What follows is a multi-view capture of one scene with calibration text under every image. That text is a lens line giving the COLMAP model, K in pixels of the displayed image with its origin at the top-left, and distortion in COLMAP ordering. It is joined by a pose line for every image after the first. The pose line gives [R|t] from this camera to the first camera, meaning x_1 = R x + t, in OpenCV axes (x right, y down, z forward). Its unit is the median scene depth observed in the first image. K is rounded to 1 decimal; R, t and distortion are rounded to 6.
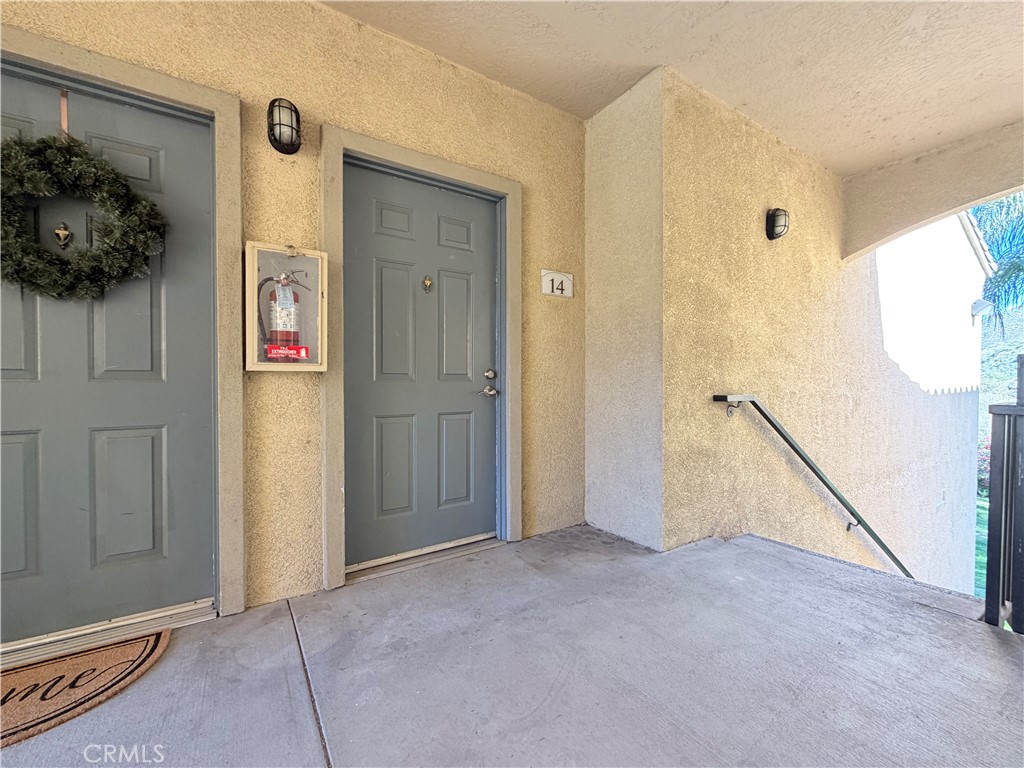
lens RADIAL K [[405.9, 0, 510.1], [0, 405.9, 386.3], [0, 0, 1]] dist [-0.008130, 0.000134]
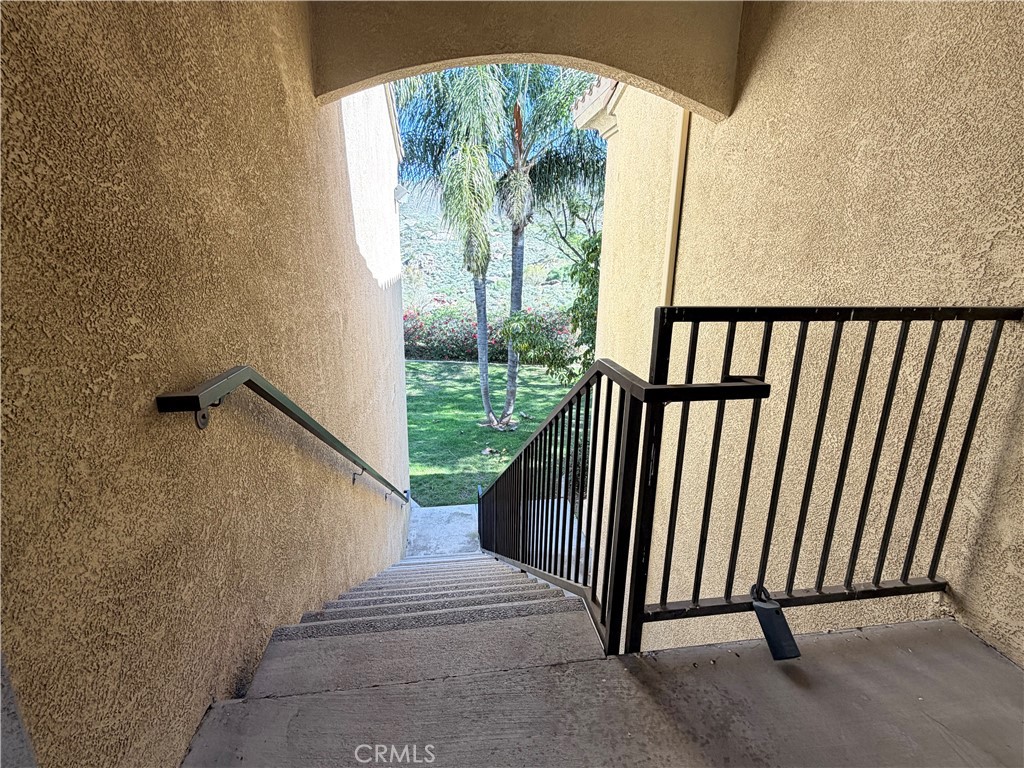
lens RADIAL K [[477.0, 0, 513.7], [0, 477.0, 373.7], [0, 0, 1]] dist [0.001379, 0.000261]
pose [[0.387377, -0.221158, 0.895002, 0.237241], [0.006714, 0.971451, 0.237143, -0.095408], [-0.921897, -0.085855, 0.377803, 0.521509]]
